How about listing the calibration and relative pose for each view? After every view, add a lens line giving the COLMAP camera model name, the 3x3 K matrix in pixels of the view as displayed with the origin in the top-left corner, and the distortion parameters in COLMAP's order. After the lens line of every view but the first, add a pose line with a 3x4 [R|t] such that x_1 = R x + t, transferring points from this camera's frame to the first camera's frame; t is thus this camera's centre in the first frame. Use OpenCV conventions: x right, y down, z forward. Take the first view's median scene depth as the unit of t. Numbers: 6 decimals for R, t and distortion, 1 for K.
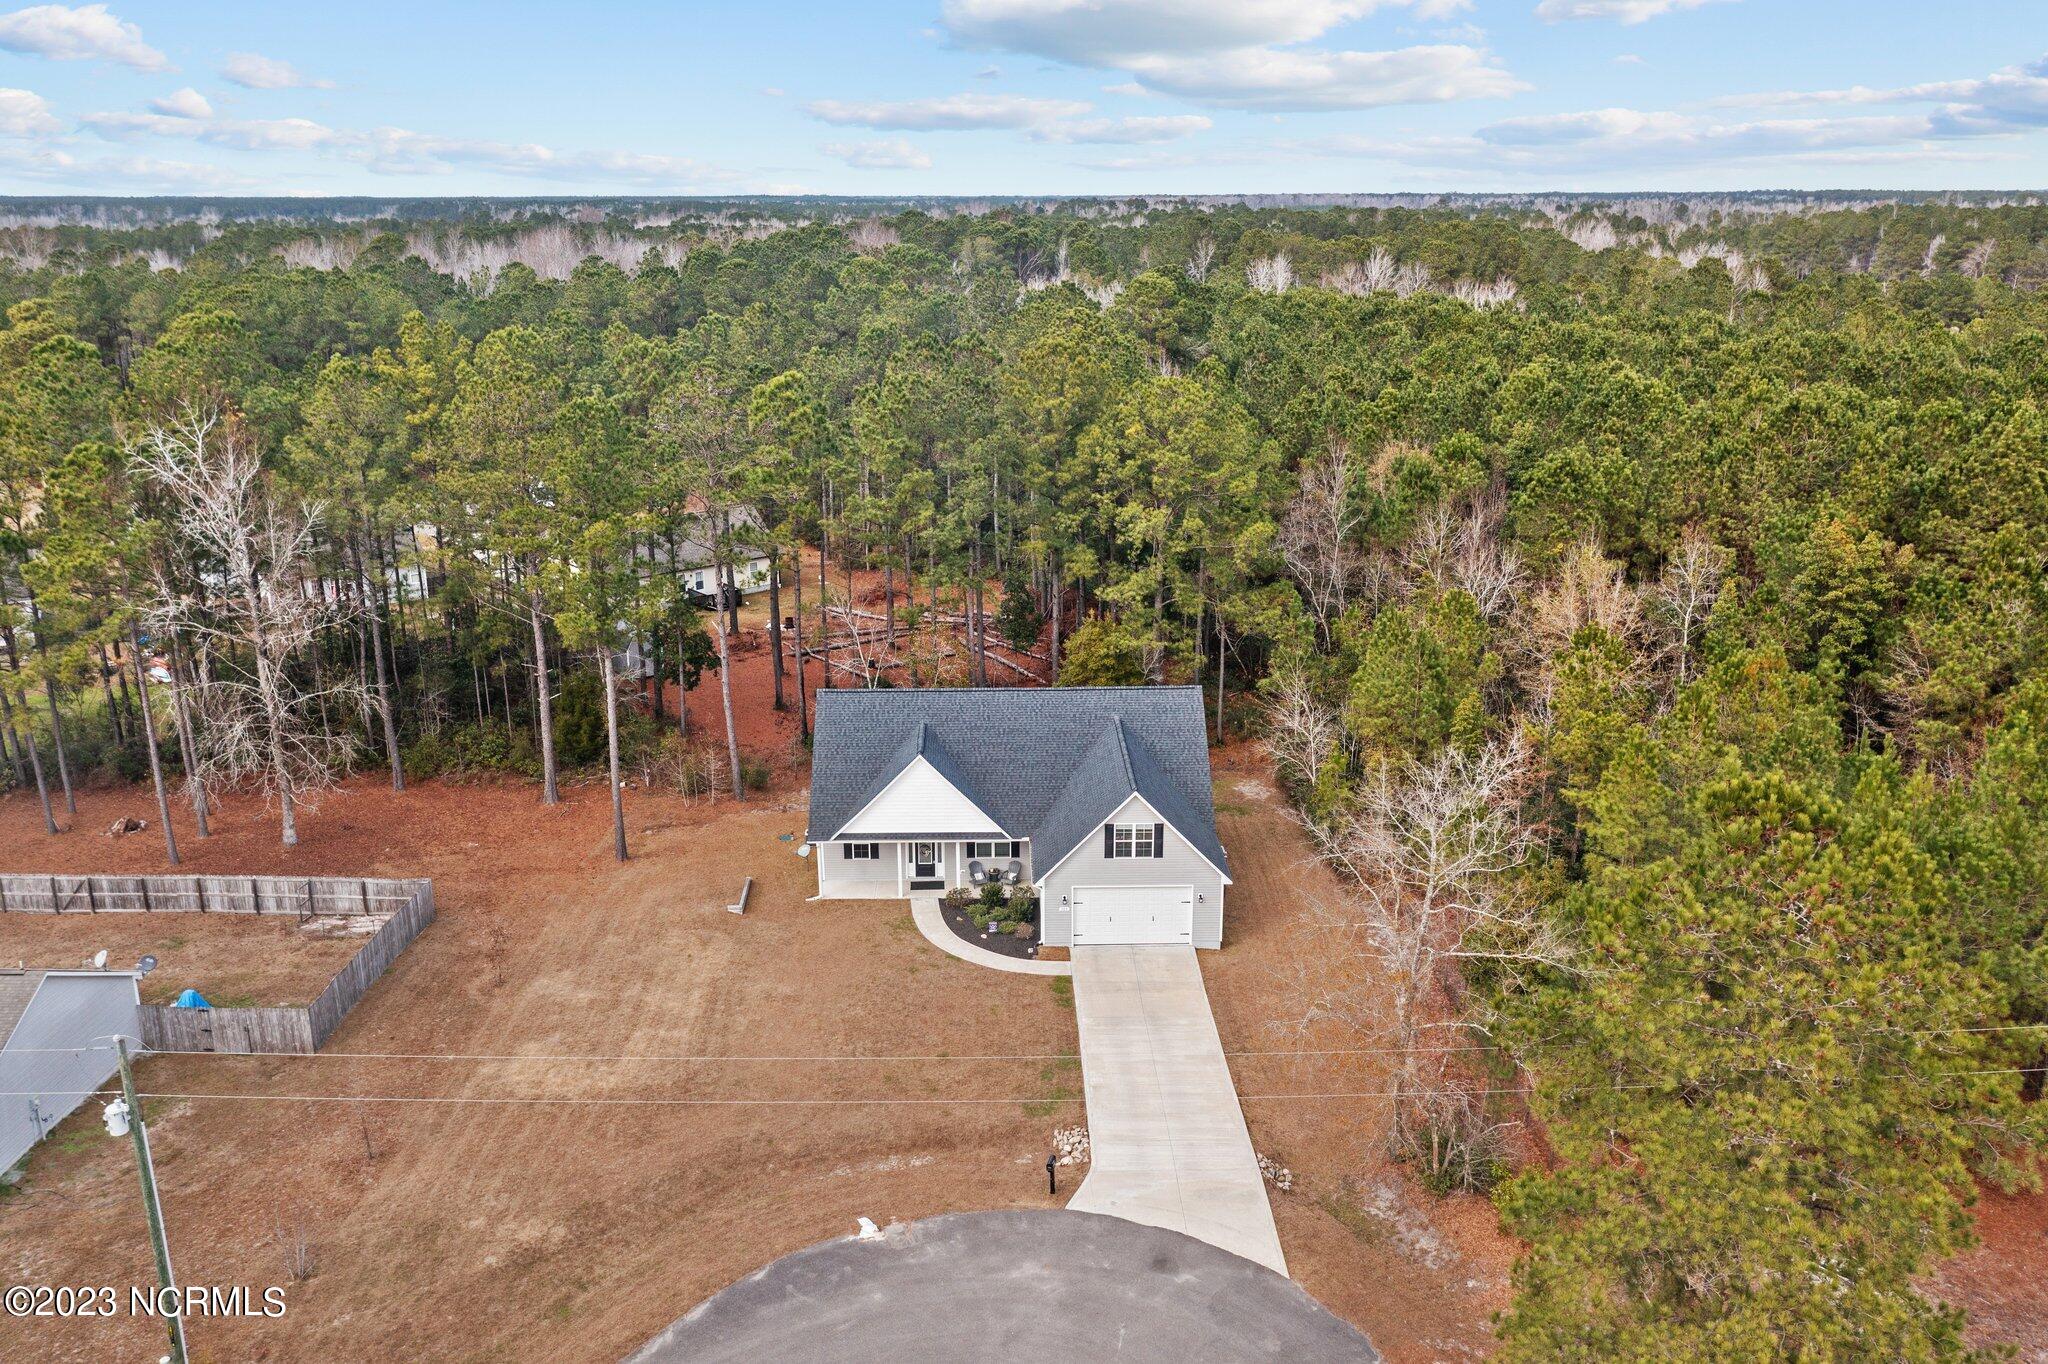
lens RADIAL K [[1614.1, 0, 1030.5], [0, 1614.1, 683.7], [0, 0, 1]] dist [0.002529, 0.005093]
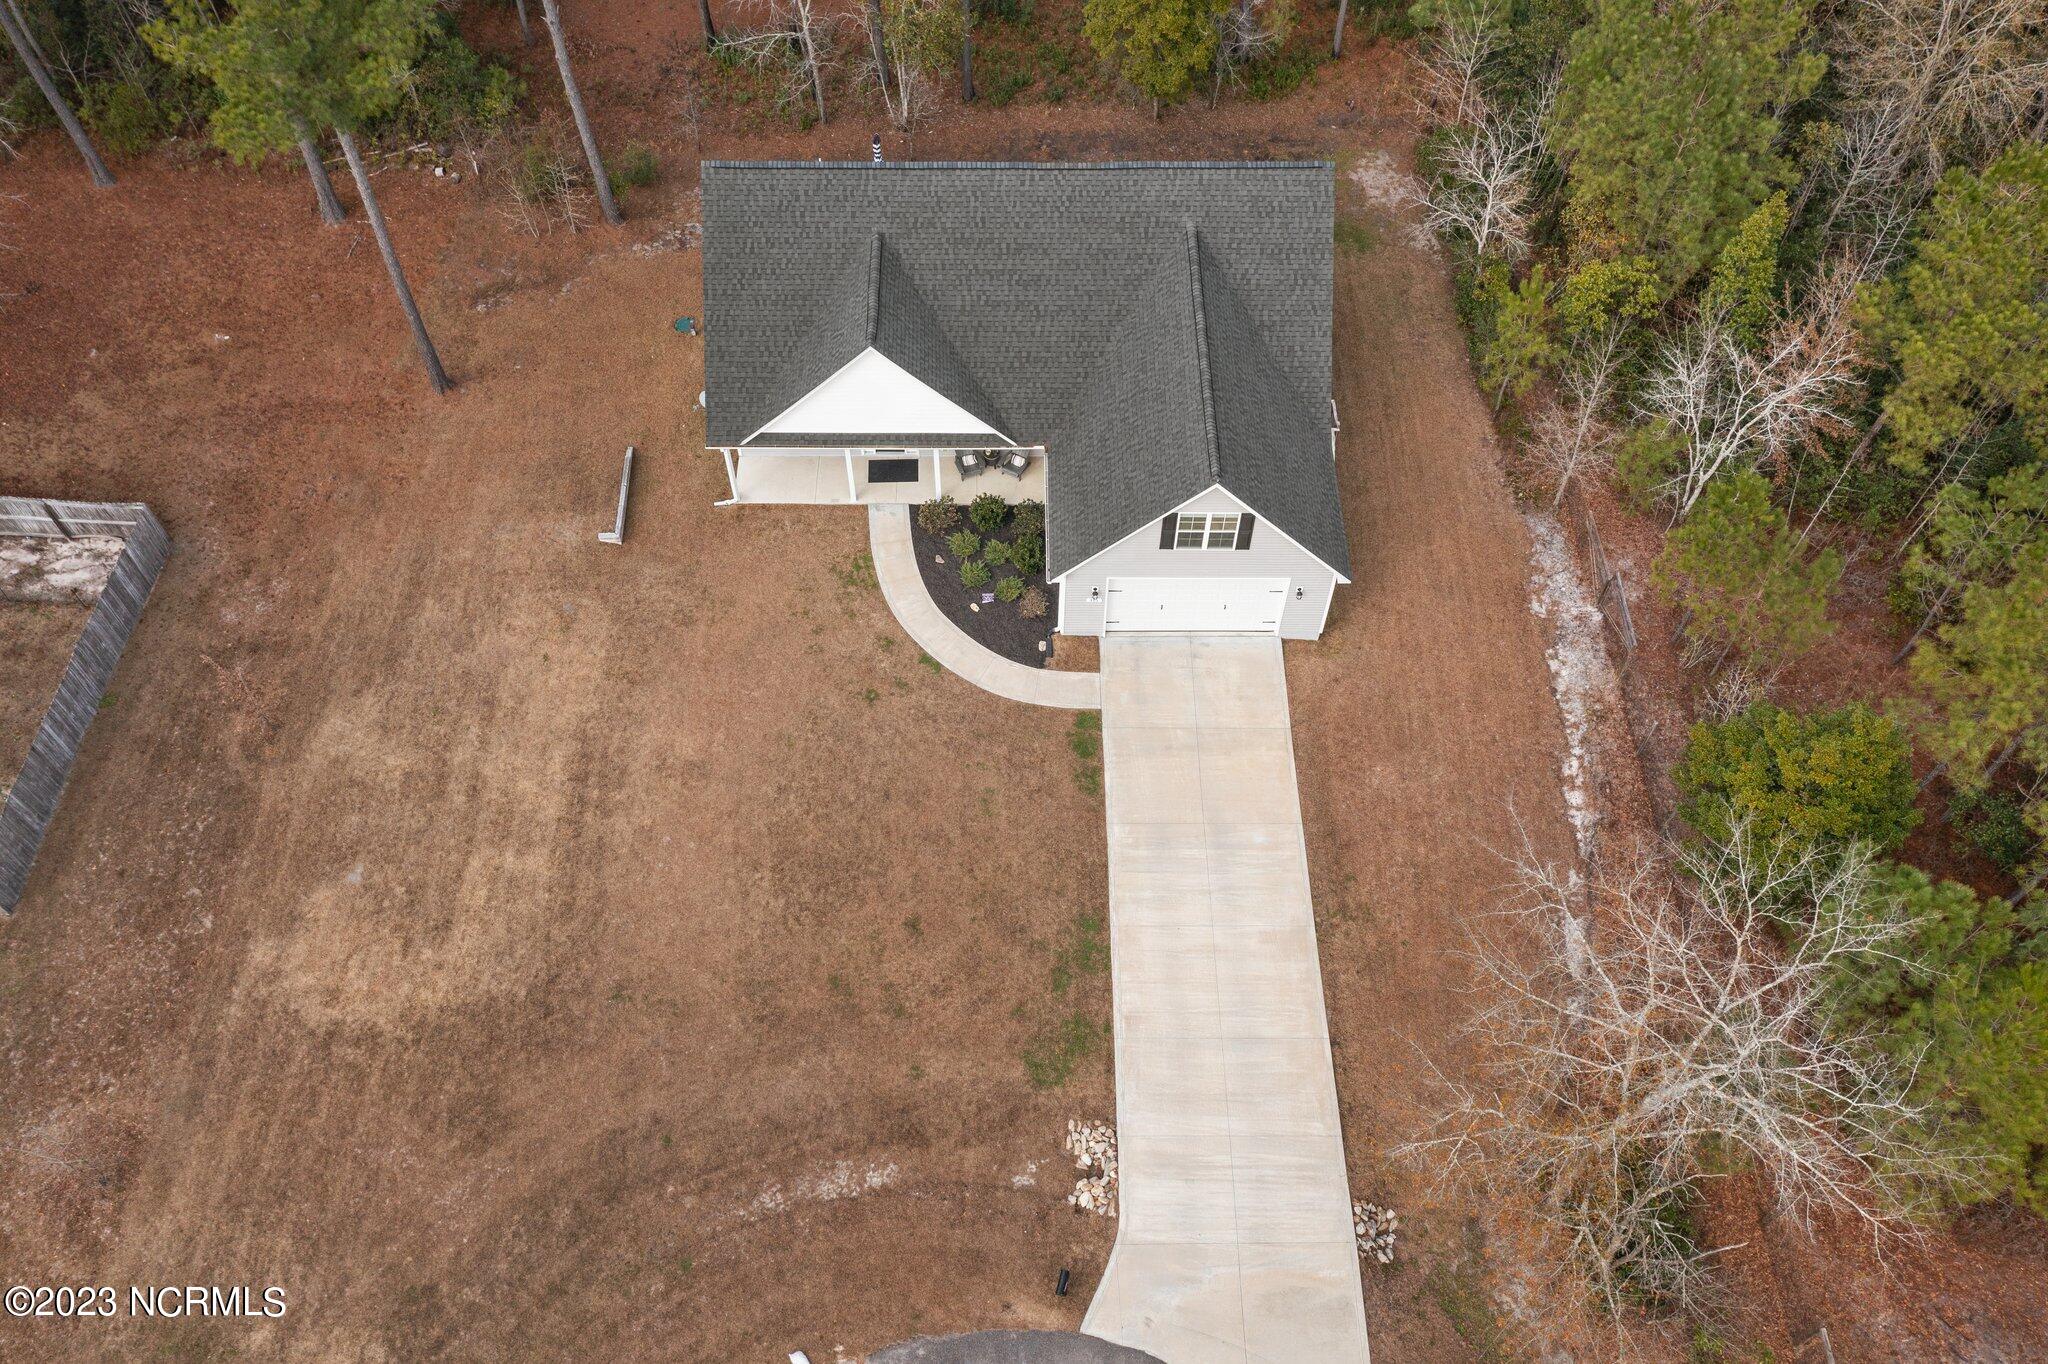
lens RADIAL K [[1615.6, 0, 1022.1], [0, 1615.6, 678.7], [0, 0, 1]] dist [0.000757, 0.010244]
pose [[0.999778, 0.020661, -0.004137, -0.005690], [-0.013568, 0.781434, 0.623840, -0.266710], [0.016122, -0.623646, 0.781541, 0.479293]]
